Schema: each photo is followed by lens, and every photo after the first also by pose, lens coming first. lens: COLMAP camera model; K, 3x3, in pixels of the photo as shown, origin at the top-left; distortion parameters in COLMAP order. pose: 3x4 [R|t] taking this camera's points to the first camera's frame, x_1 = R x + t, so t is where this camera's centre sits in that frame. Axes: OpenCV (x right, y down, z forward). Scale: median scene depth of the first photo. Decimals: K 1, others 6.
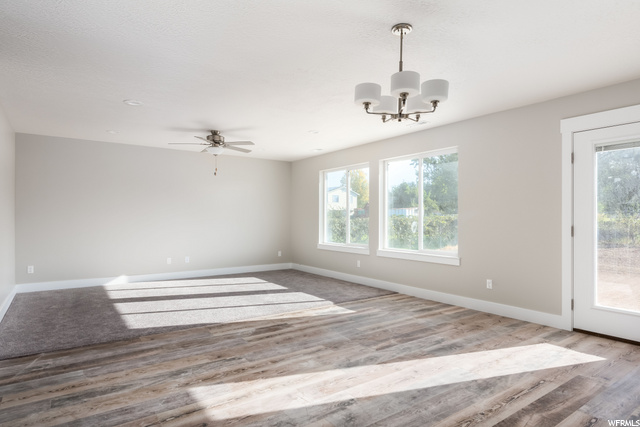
lens RADIAL K [[373.0, 0, 320.7], [0, 373.0, 216.0], [0, 0, 1]] dist [0.002086, 0.001695]
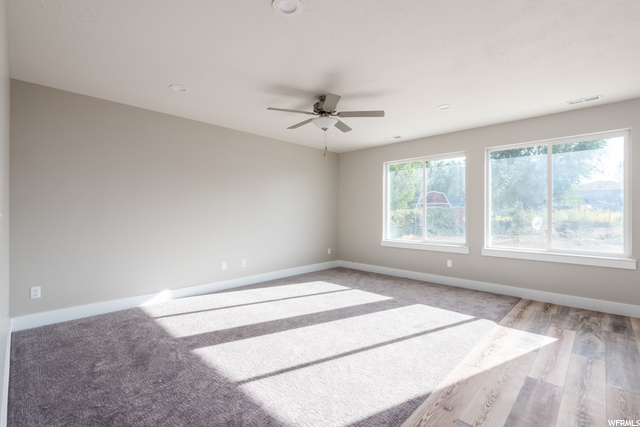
lens RADIAL K [[294.6, 0, 320.3], [0, 294.6, 211.6], [0, 0, 1]] dist [-0.003496, -0.000635]
pose [[0.982129, -0.000168, 0.188207, -0.331187], [-0.000697, 0.999990, 0.004529, -0.000465], [-0.188206, -0.004579, 0.982119, 0.349125]]
